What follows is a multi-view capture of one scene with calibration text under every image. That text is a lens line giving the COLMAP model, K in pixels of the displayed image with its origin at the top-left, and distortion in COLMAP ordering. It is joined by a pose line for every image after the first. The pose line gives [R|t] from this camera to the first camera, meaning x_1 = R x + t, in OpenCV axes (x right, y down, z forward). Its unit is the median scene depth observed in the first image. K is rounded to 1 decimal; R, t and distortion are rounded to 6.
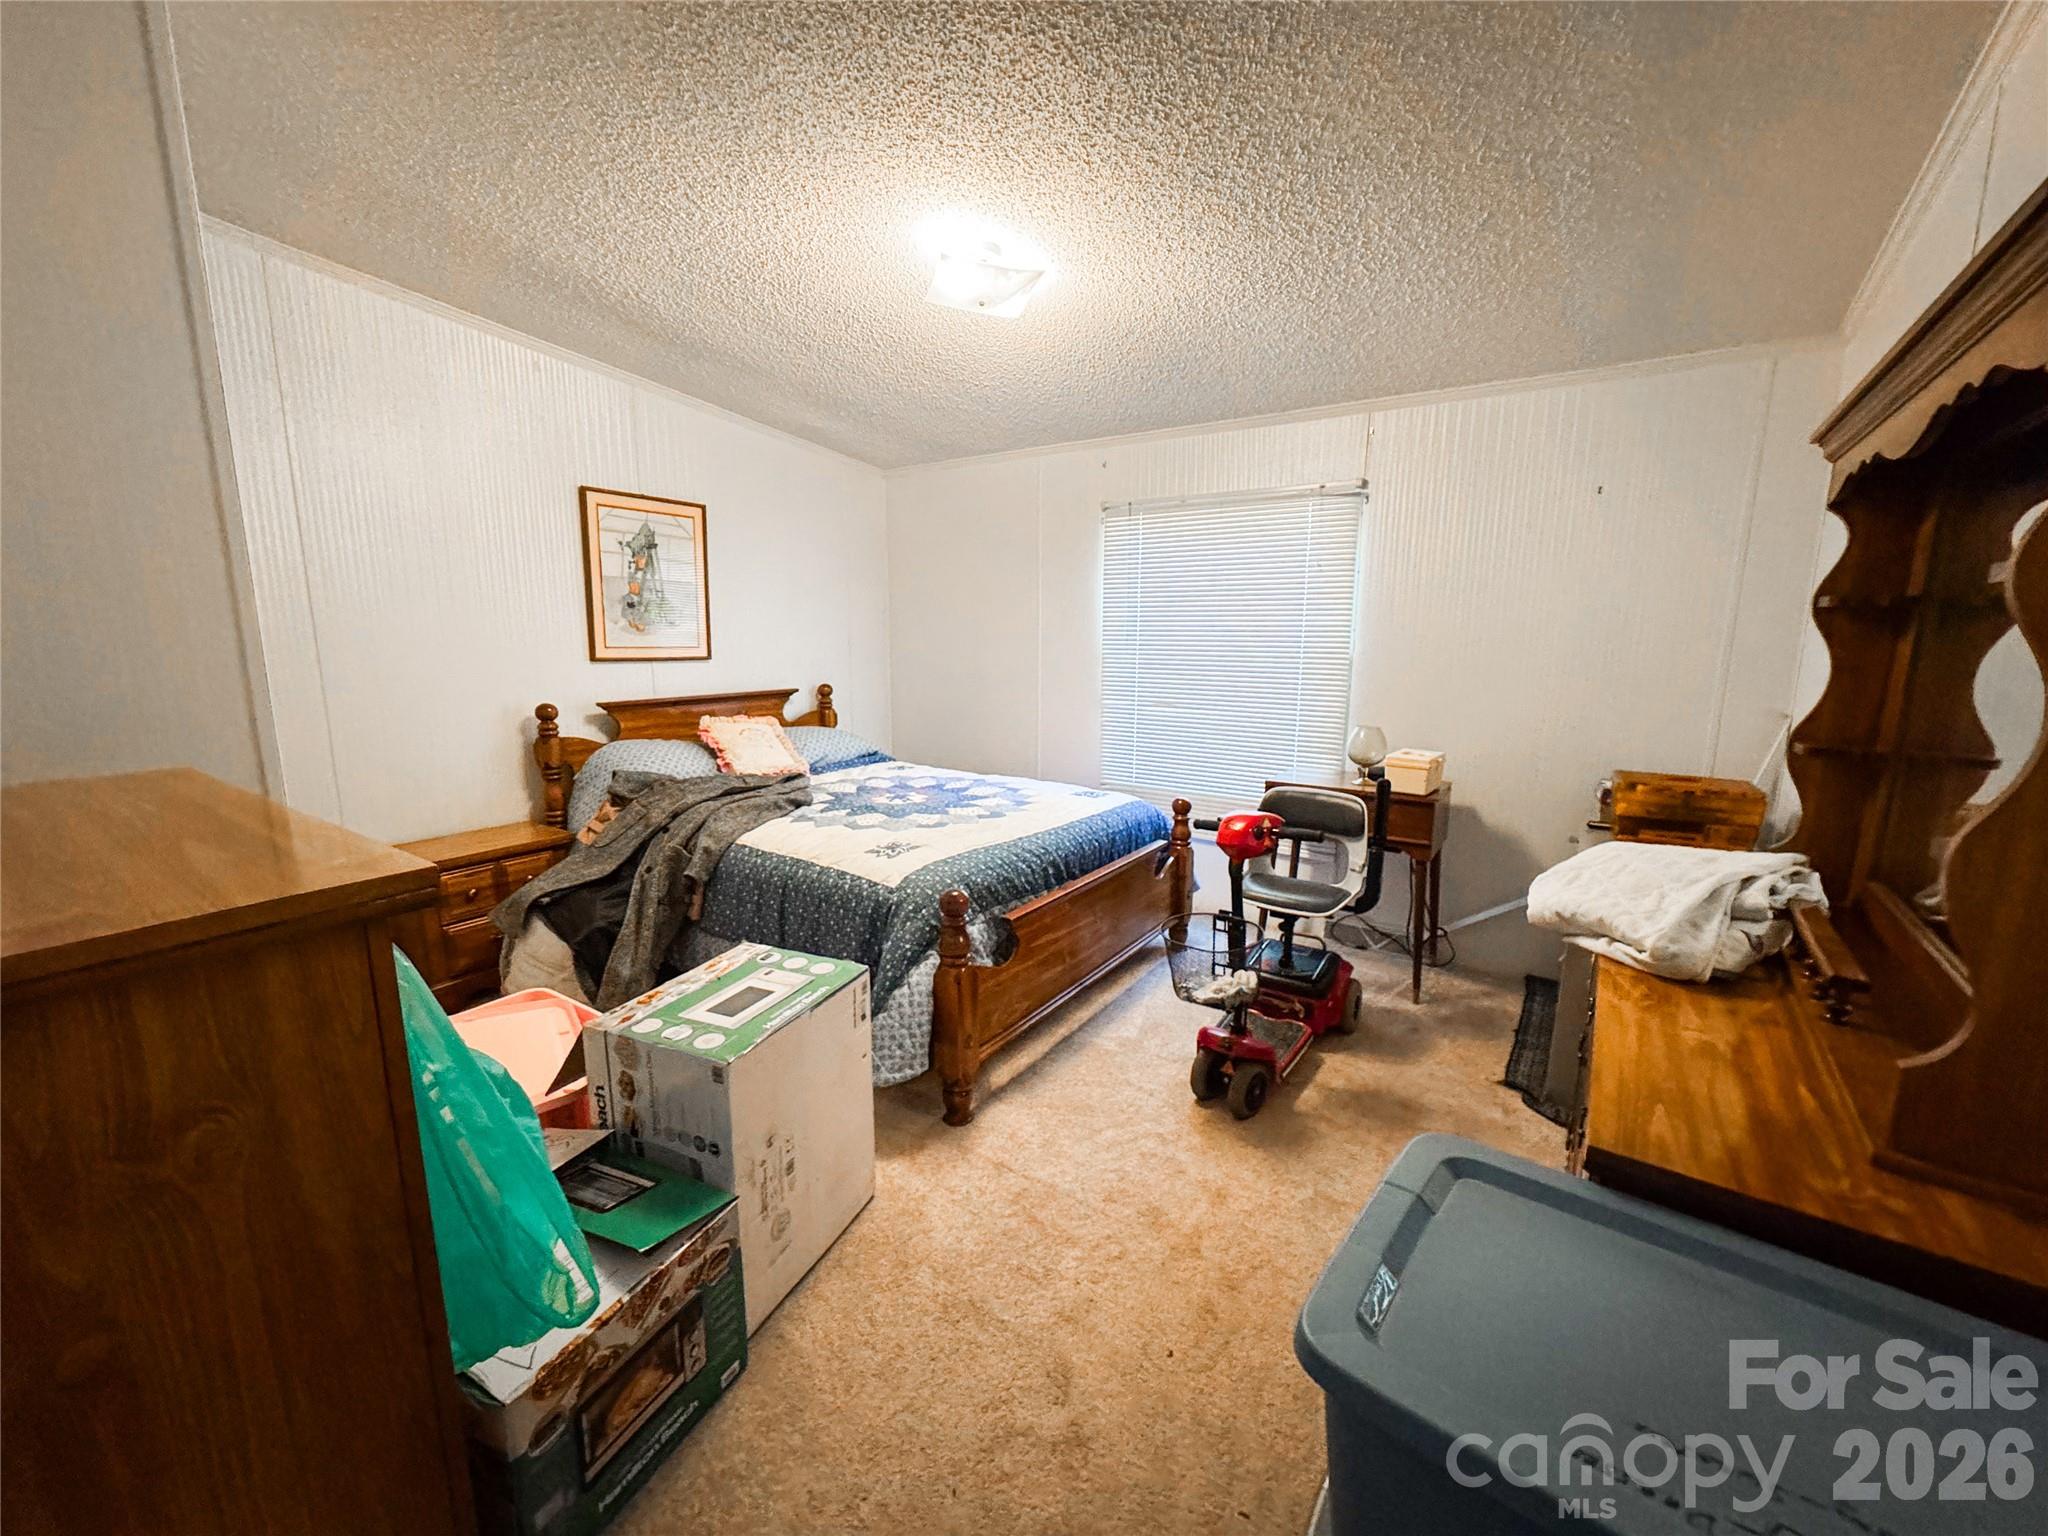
lens RADIAL K [[836.2, 0, 1024.0], [0, 836.2, 768.0], [0, 0, 1]] dist [-0.001075, 0.000293]
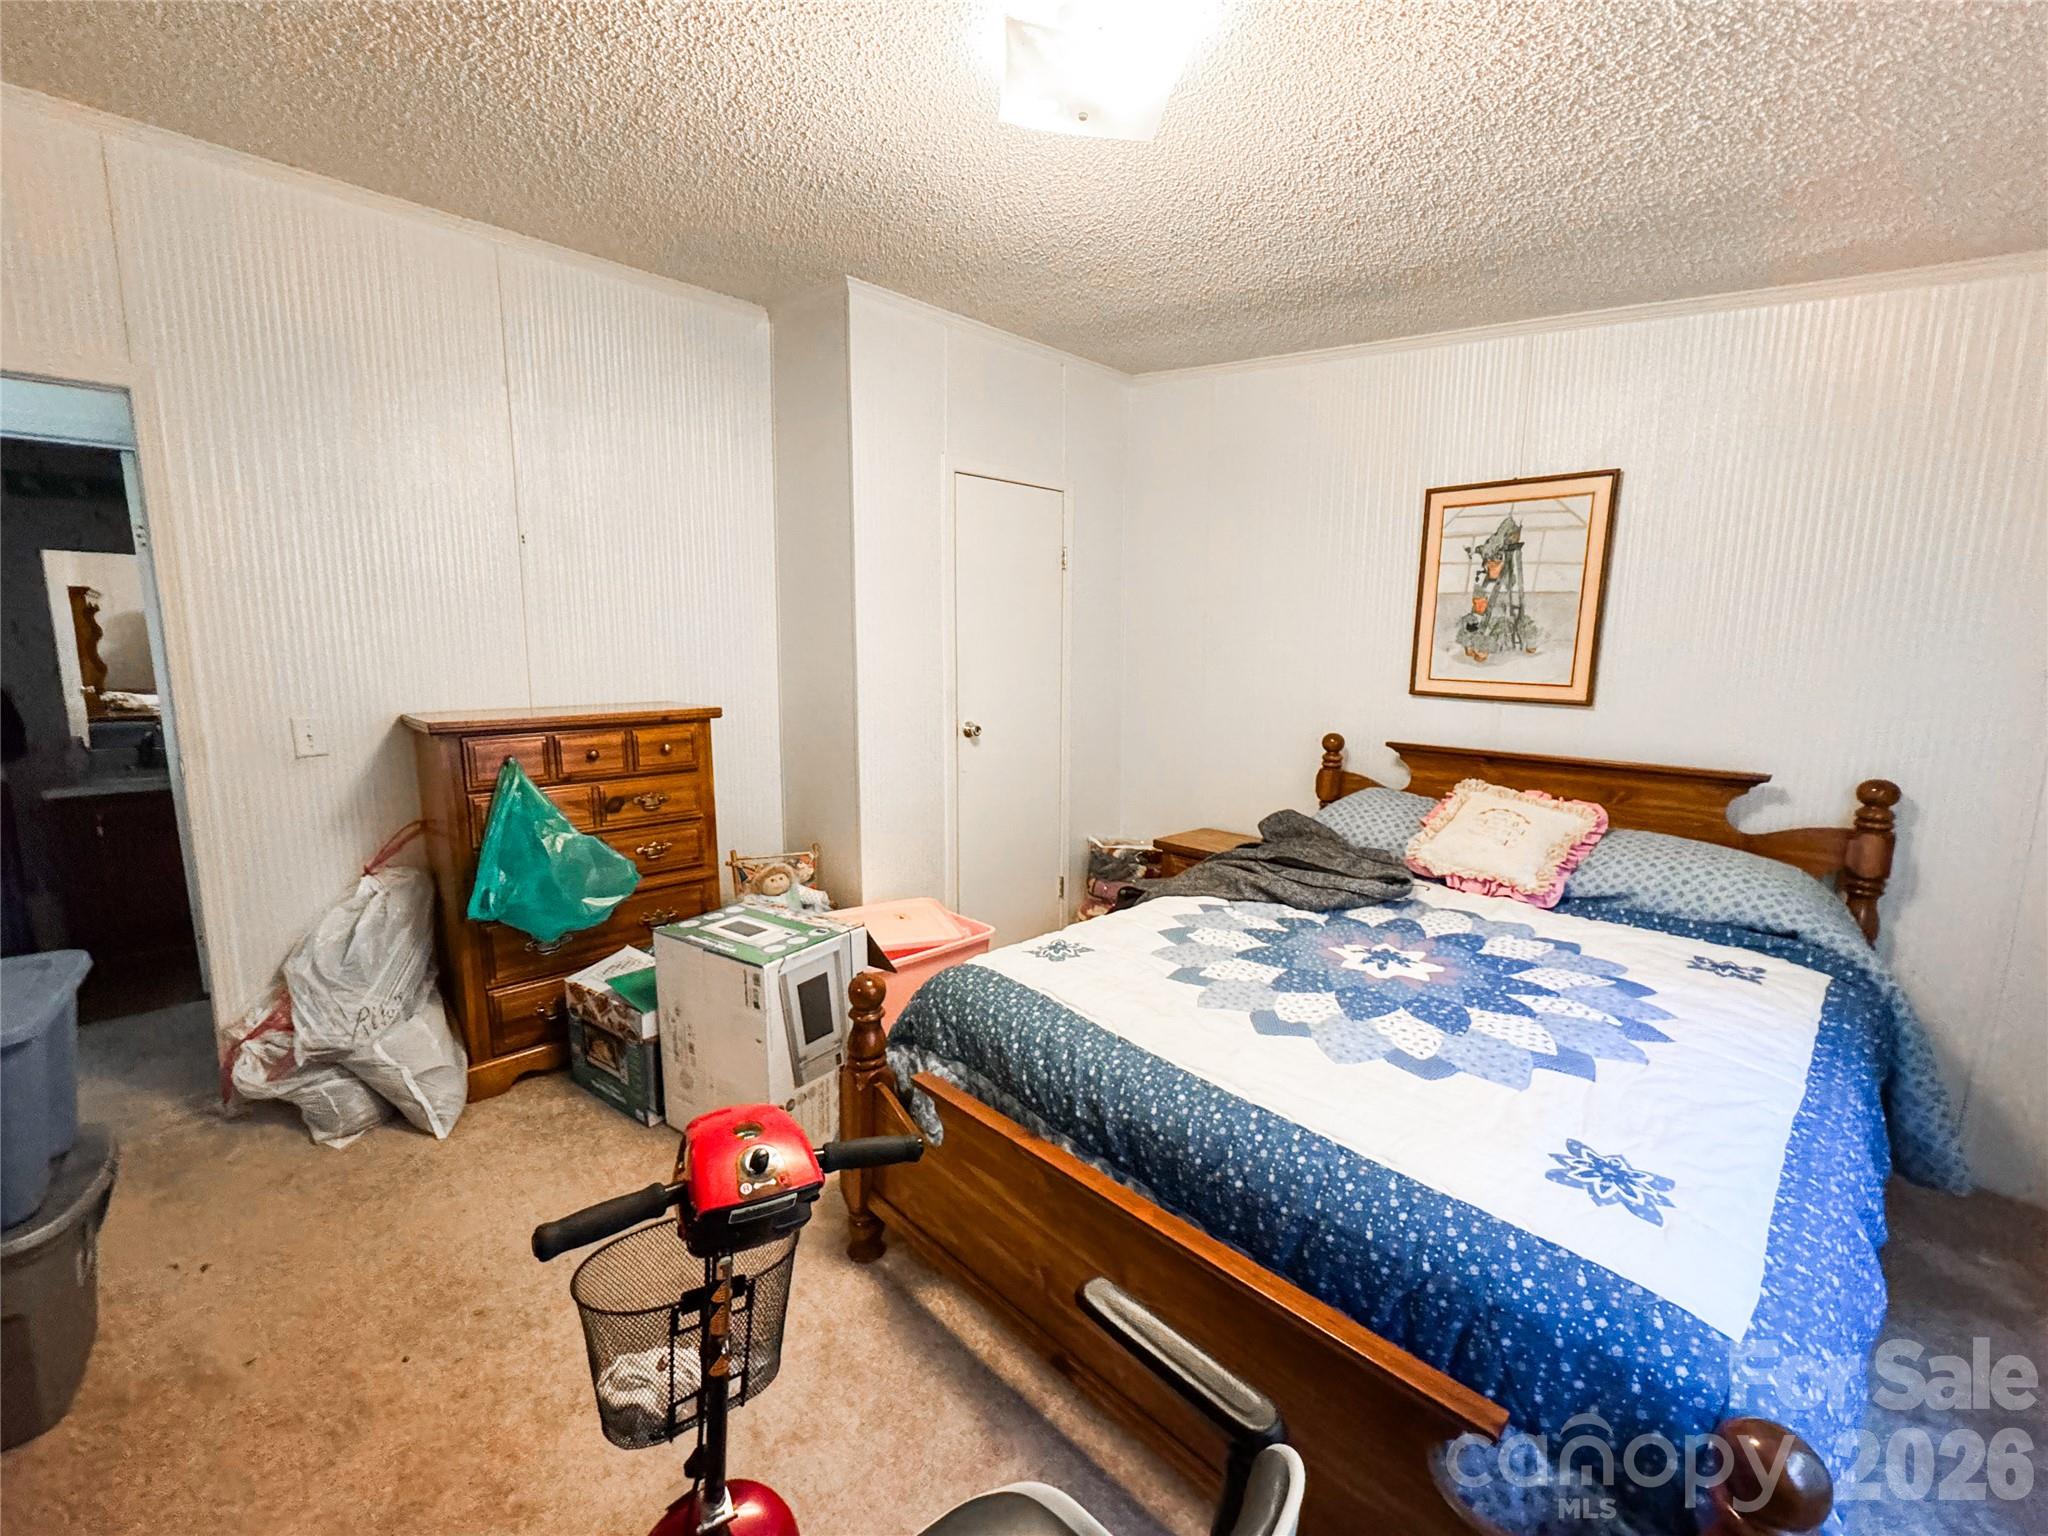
lens RADIAL K [[836.2, 0, 1024.0], [0, 836.2, 768.0], [0, 0, 1]] dist [-0.001075, 0.000293]
pose [[-0.199525, 0.140520, -0.969765, 0.394088], [-0.173345, 0.968994, 0.176073, -0.133656], [0.964438, 0.203235, -0.168981, 0.762401]]
